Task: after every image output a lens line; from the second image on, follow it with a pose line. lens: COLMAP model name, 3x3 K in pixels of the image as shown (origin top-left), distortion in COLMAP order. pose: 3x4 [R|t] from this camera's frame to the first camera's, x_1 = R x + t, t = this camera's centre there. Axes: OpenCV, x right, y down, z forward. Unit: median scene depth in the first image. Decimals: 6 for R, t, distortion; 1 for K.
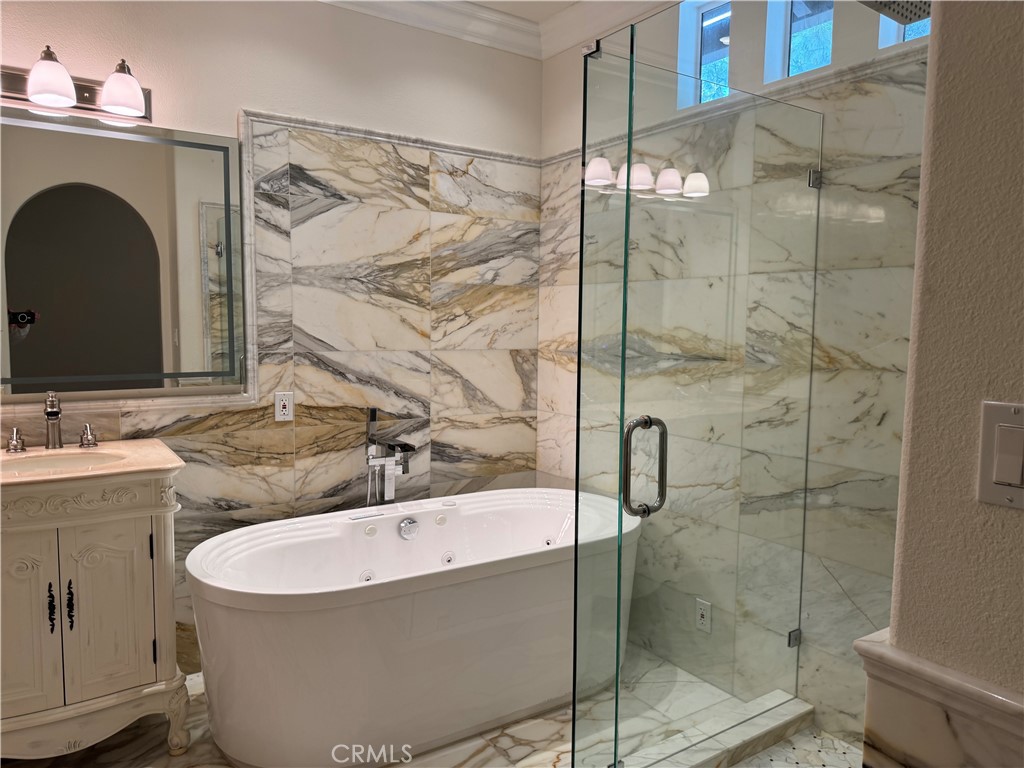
lens RADIAL K [[729.6, 0, 514.2], [0, 729.6, 382.7], [0, 0, 1]] dist [0.133501, -0.185861]
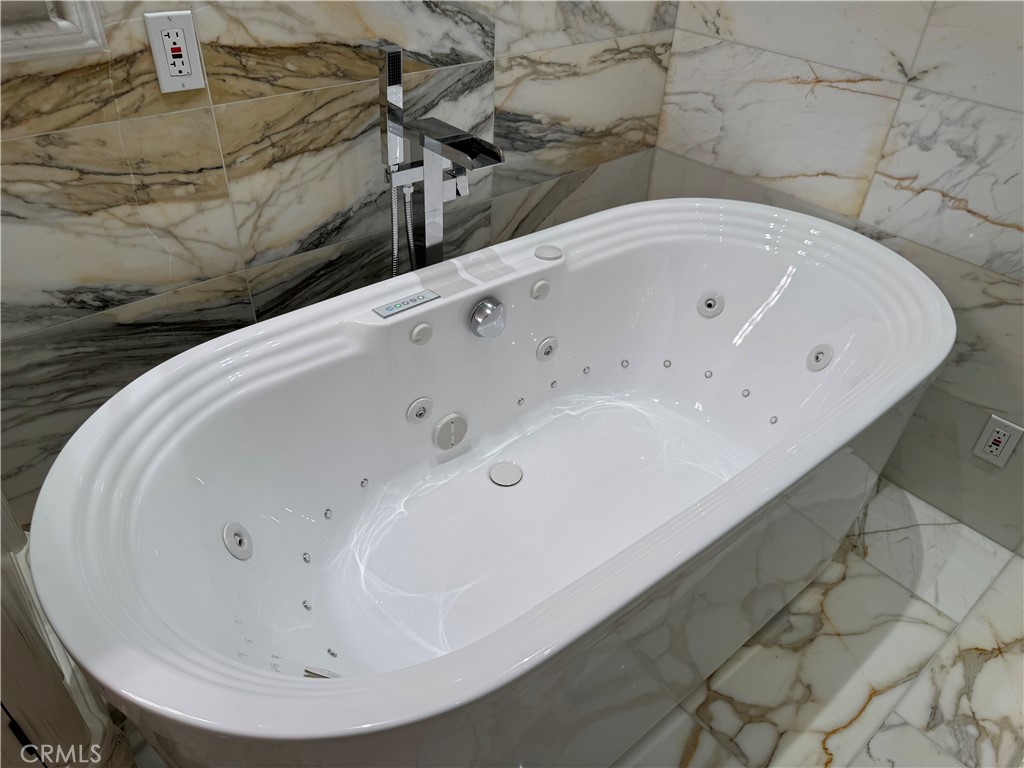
lens RADIAL K [[735.5, 0, 512.0], [0, 735.5, 384.0], [0, 0, 1]] dist [0.024617, -0.022027]
pose [[0.992754, -0.047066, 0.110564, -0.186716], [-0.019206, 0.846125, 0.532638, -0.031385], [-0.118620, -0.530902, 0.839090, 0.556234]]
